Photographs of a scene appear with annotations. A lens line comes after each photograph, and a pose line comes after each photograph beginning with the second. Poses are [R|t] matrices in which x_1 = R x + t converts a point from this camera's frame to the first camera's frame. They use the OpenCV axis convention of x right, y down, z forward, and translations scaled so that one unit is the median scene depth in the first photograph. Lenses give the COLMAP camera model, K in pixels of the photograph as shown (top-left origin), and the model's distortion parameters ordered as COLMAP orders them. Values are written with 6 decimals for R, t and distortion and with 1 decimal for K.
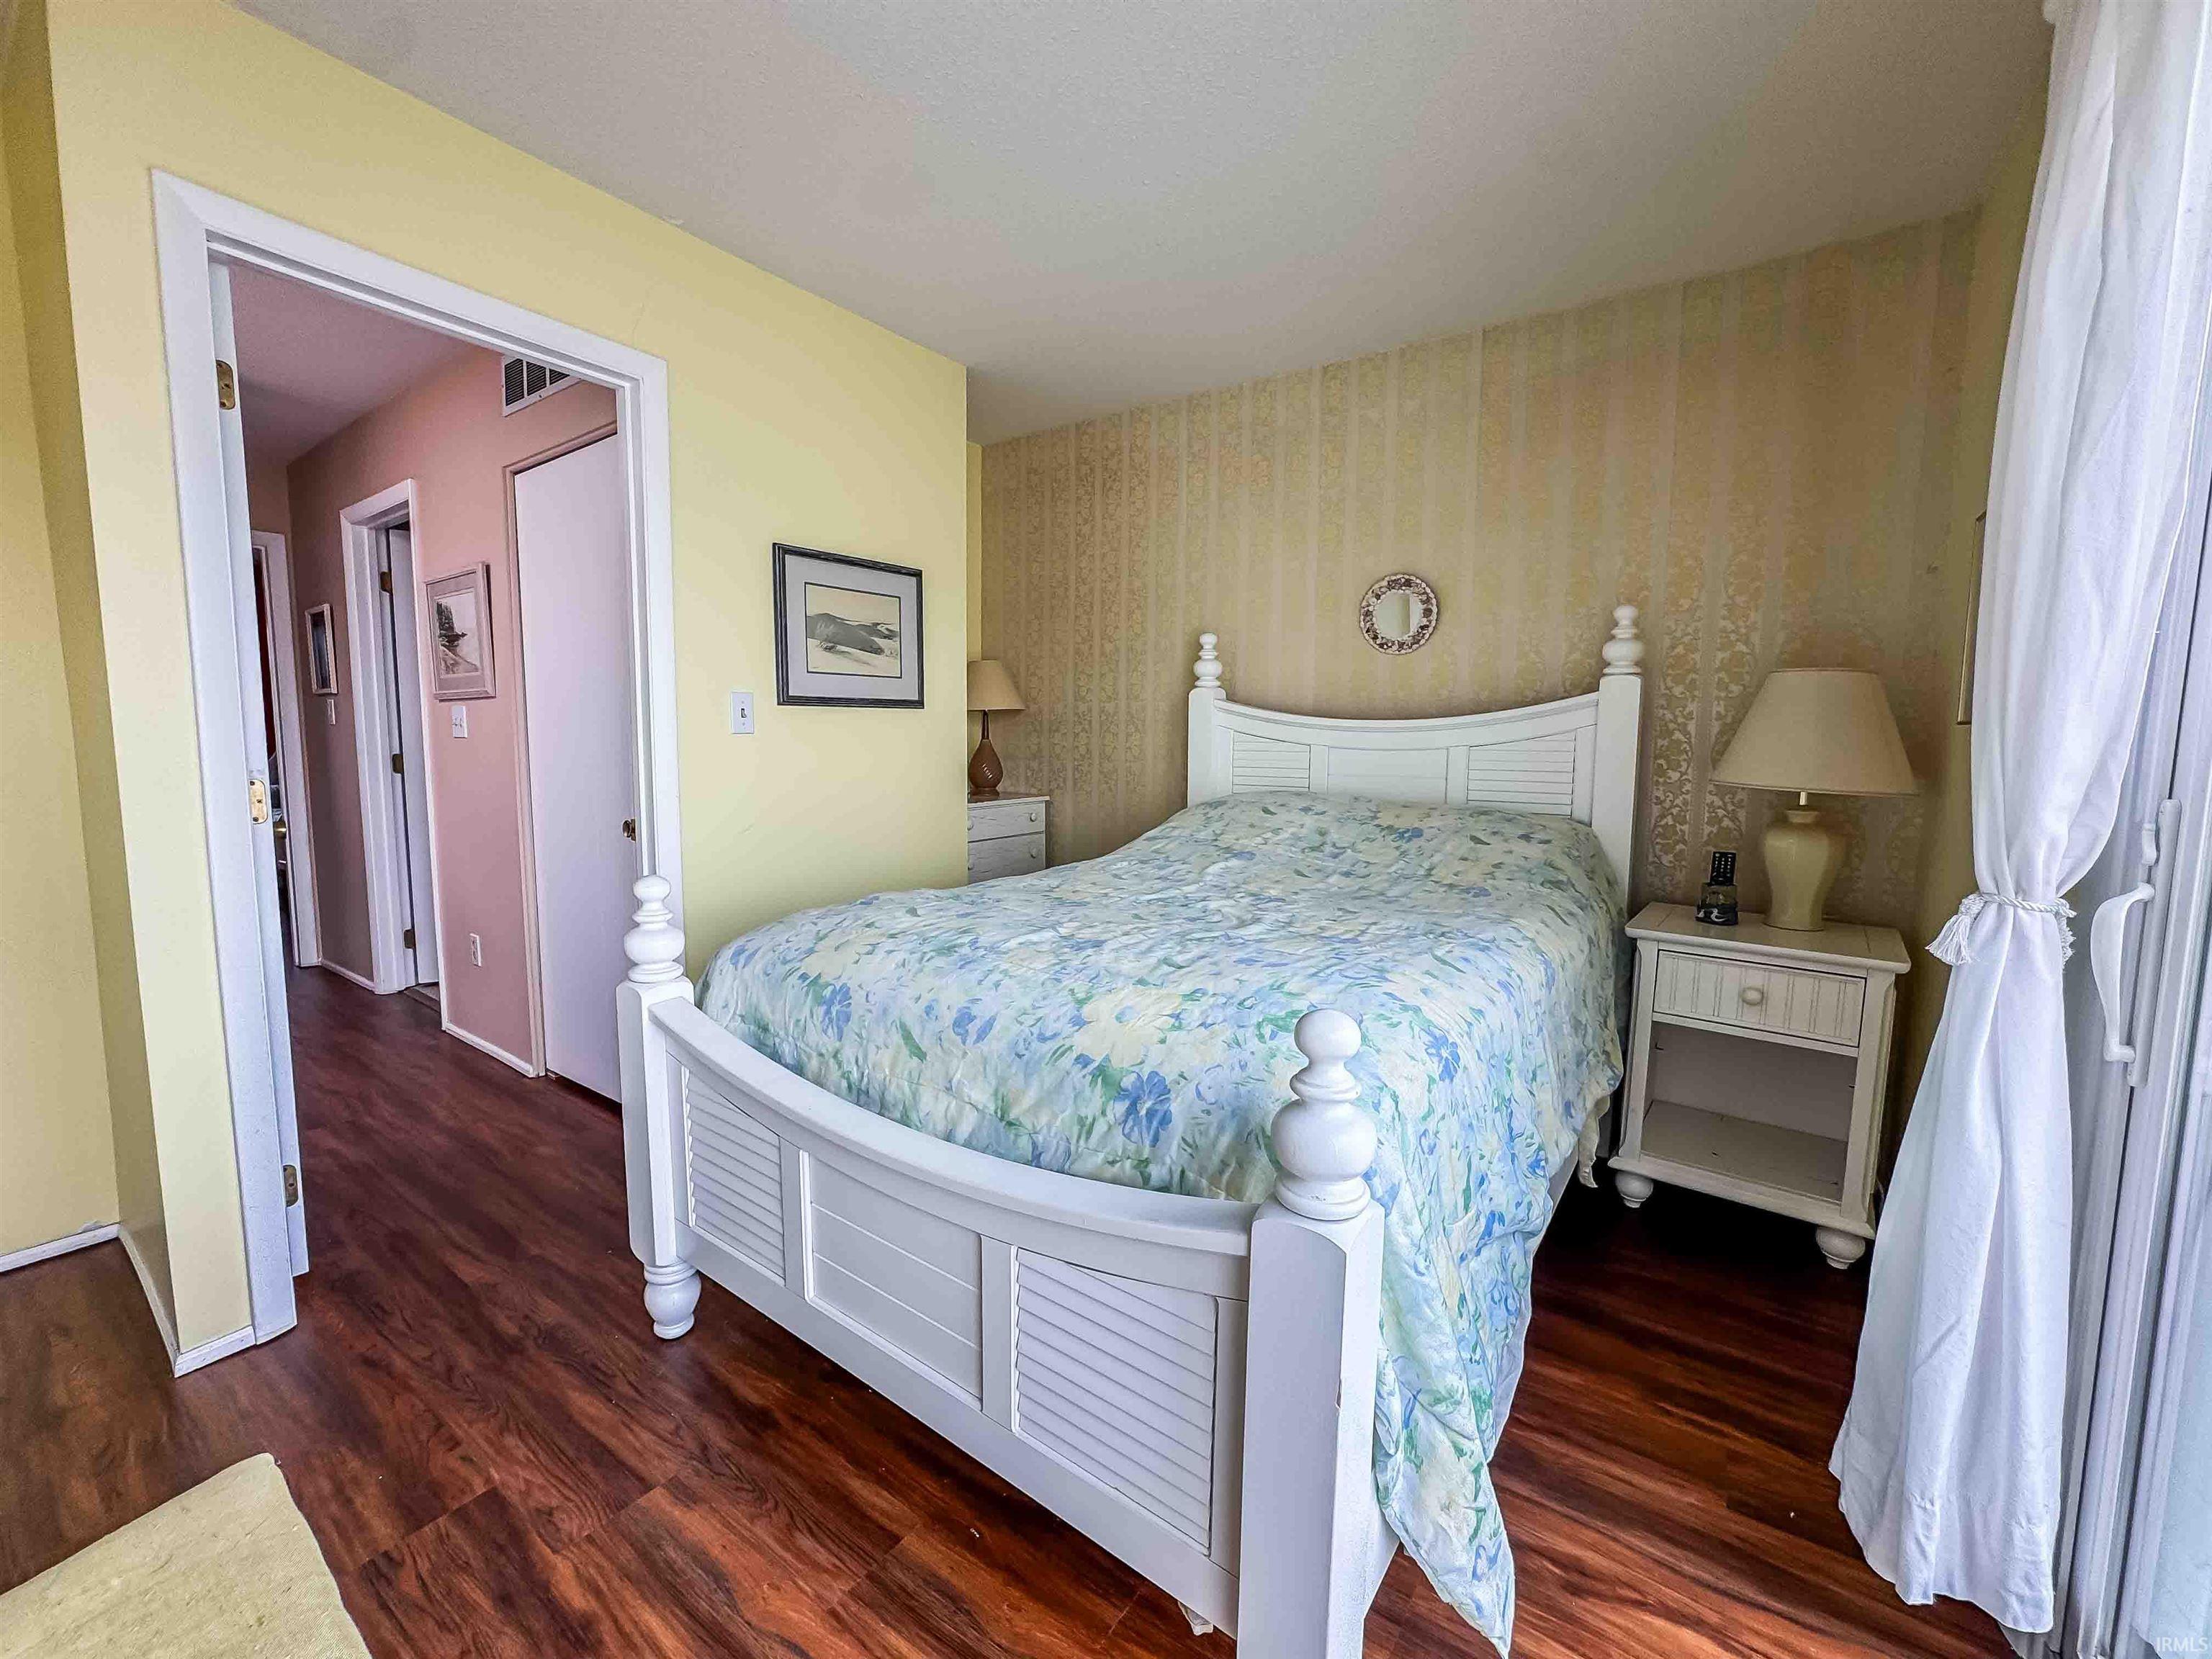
lens RADIAL K [[898.1, 0, 1117.5], [0, 898.1, 831.4], [0, 0, 1]] dist [-0.038650, 0.017754]
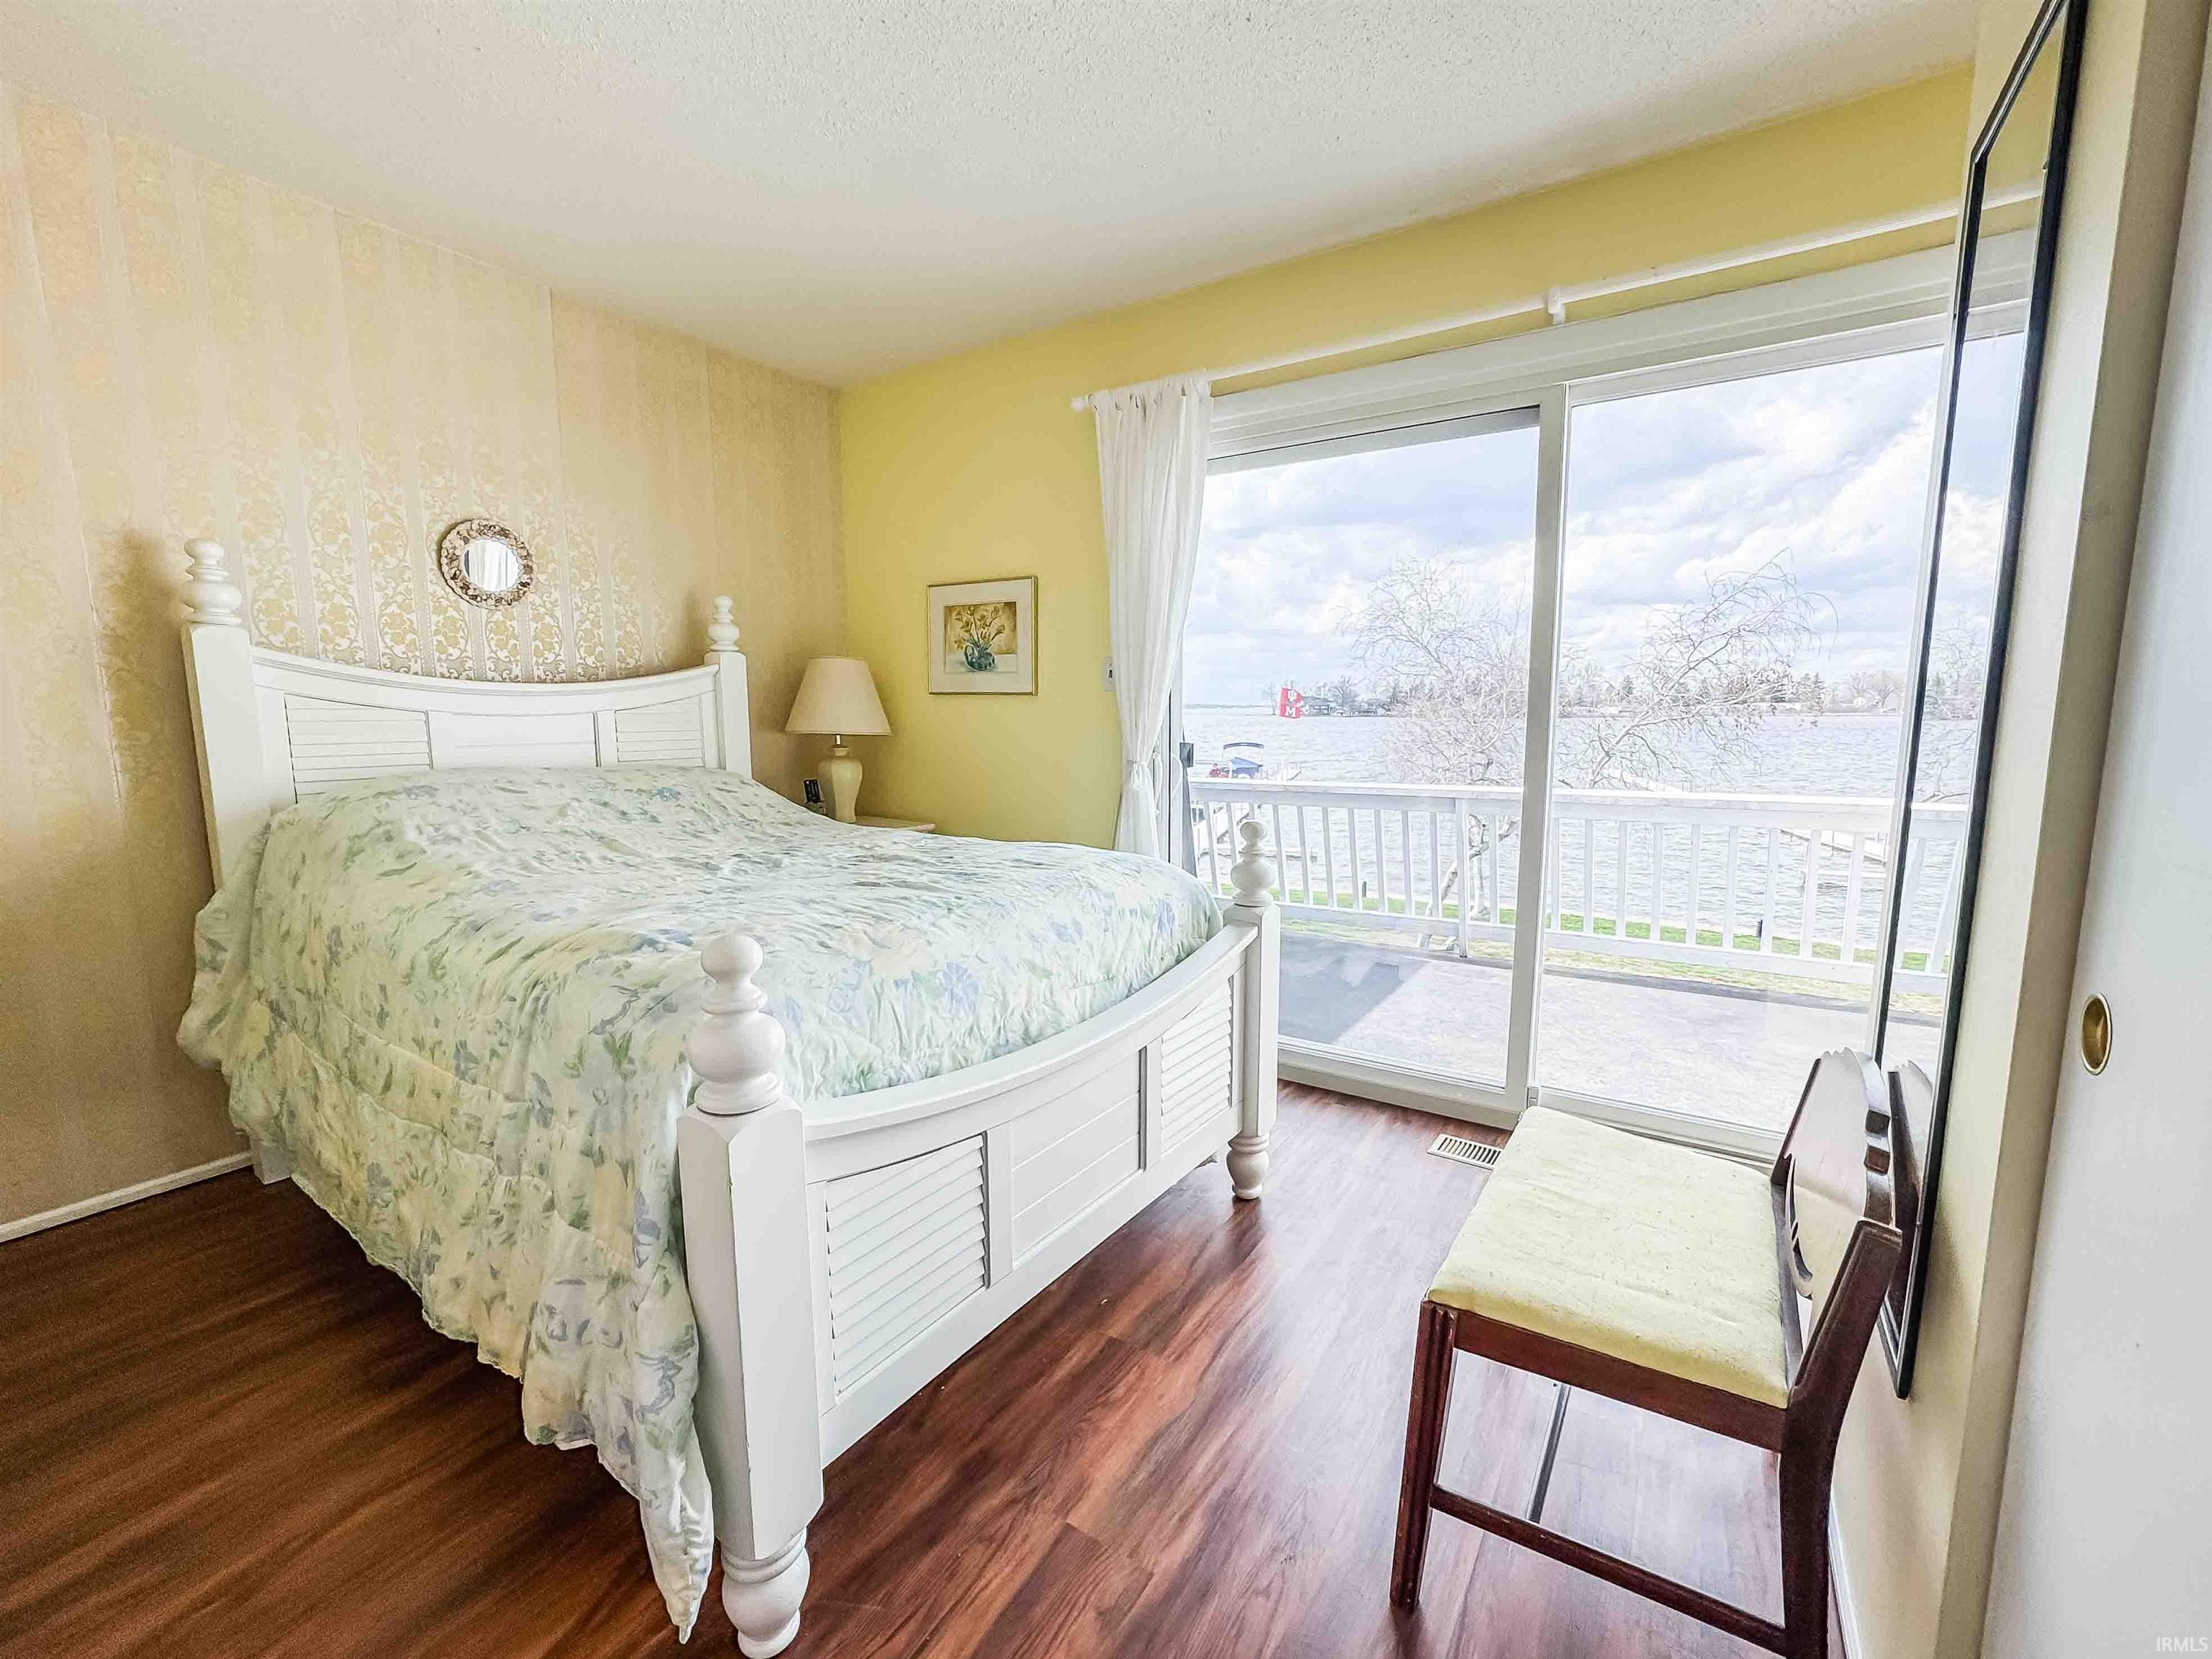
lens RADIAL K [[898.1, 0, 1117.5], [0, 898.1, 831.4], [0, 0, 1]] dist [-0.038650, 0.017754]
pose [[-0.028220, -0.145353, 0.988977, -1.331846], [0.101369, 0.983855, 0.147492, -0.098690], [-0.994449, 0.104413, -0.013030, 0.882582]]
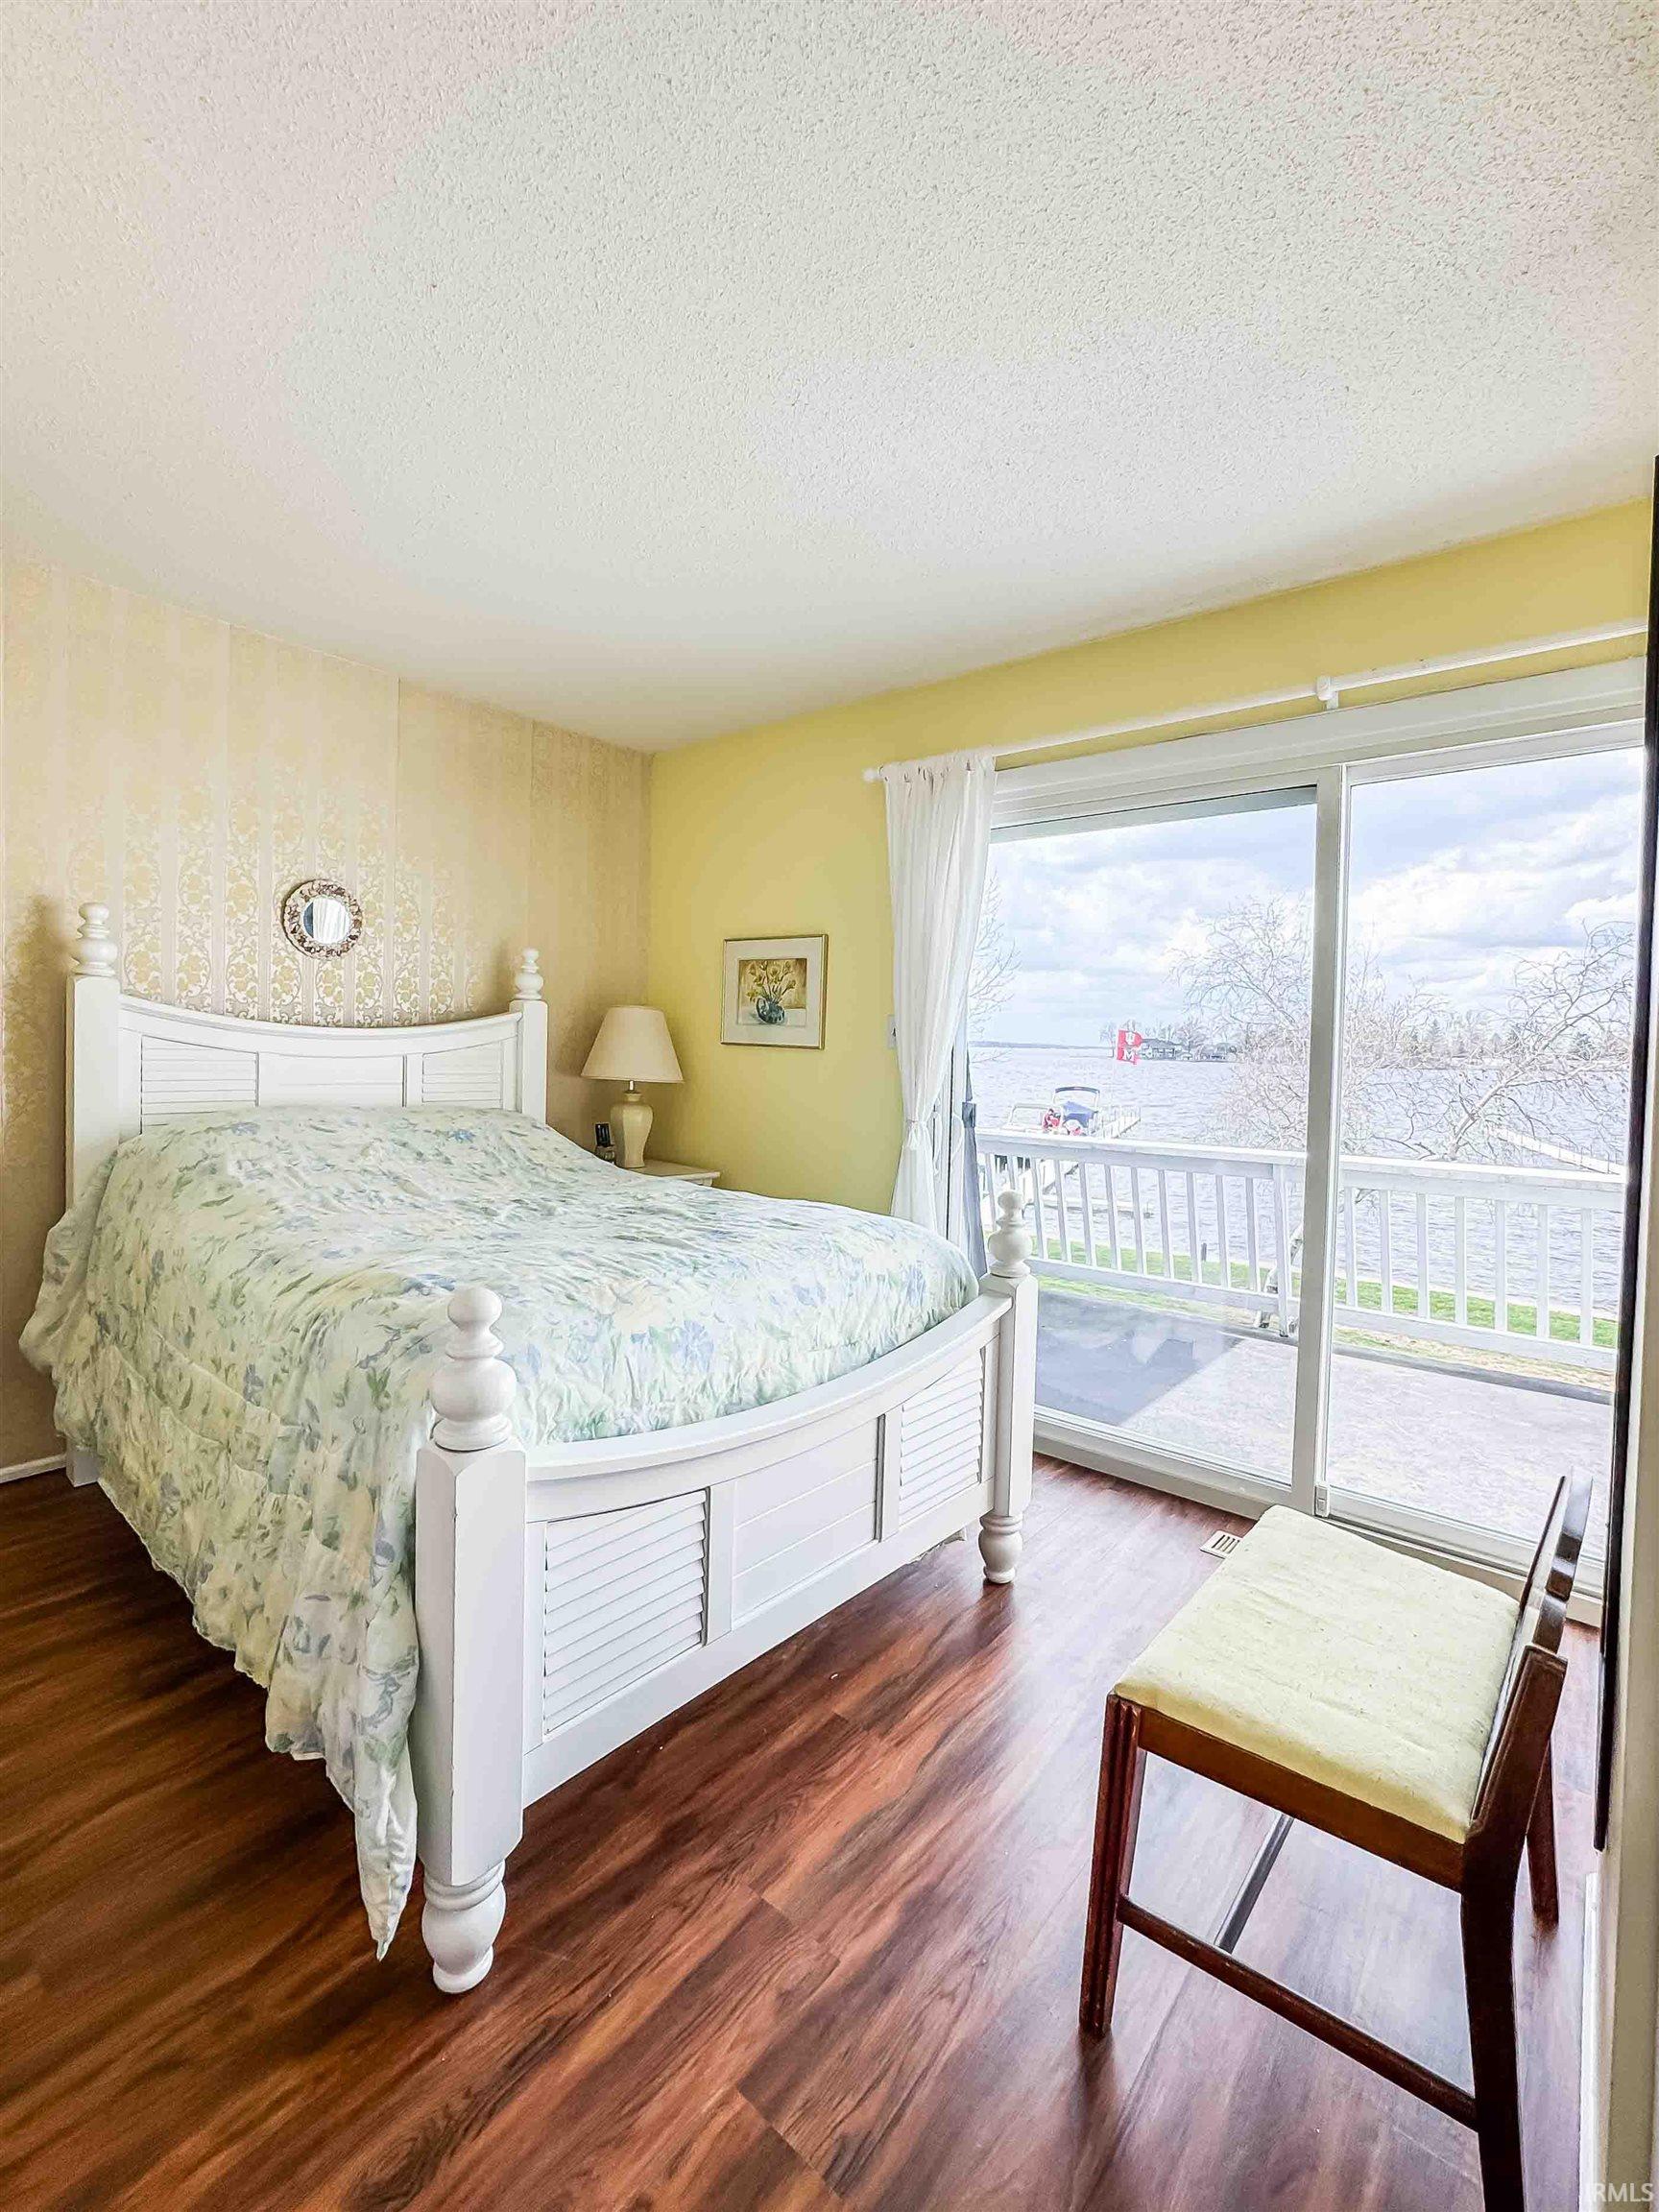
lens RADIAL K [[943.4, 0, 837.7], [0, 943.4, 1077.7], [0, 0, 1]] dist [-0.039196, 0.017702]
pose [[0.082690, -0.043225, 0.995637, -1.440866], [0.074340, 0.996543, 0.037091, -0.140823], [-0.993799, 0.070949, 0.085618, 0.776241]]
